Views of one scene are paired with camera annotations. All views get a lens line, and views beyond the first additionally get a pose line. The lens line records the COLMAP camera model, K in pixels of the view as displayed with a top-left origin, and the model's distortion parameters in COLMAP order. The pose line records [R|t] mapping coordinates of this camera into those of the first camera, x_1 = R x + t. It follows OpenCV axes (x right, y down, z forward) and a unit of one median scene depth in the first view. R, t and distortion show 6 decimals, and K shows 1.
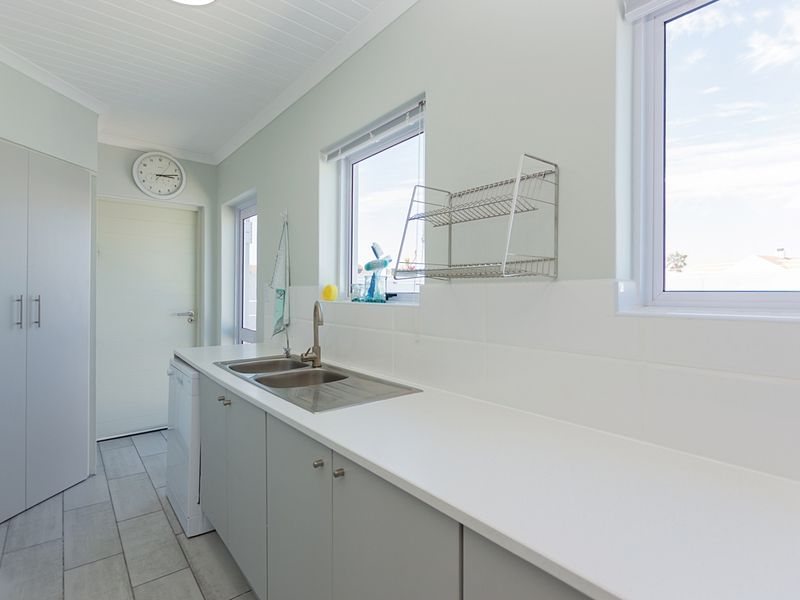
lens RADIAL K [[405.2, 0, 400.8], [0, 405.2, 290.2], [0, 0, 1]] dist [0.003671, 0.000334]
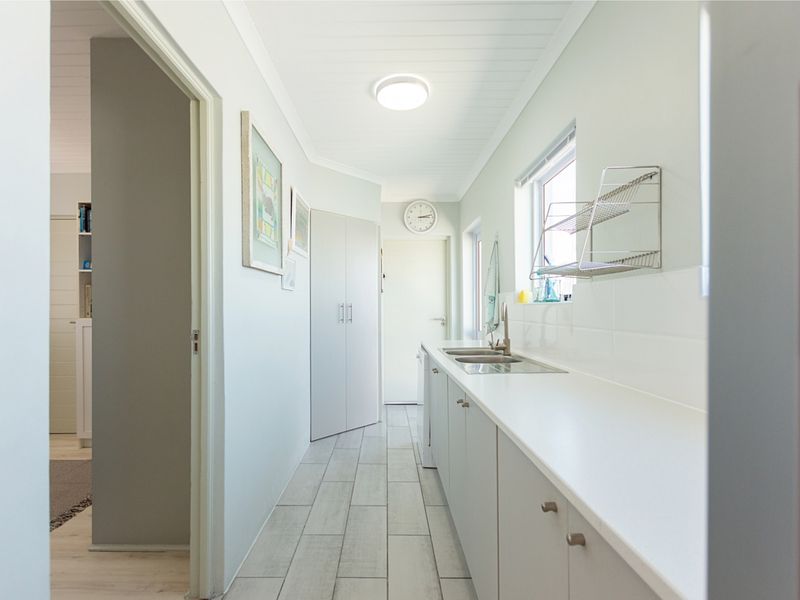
lens RADIAL K [[411.8, 0, 400.0], [0, 411.8, 300.0], [0, 0, 1]] dist [0.001709, -0.000642]
pose [[0.780140, -0.027042, -0.625020, 0.292513], [0.015931, 0.999600, -0.023364, 0.037946], [0.625402, 0.008271, 0.780259, -0.171619]]
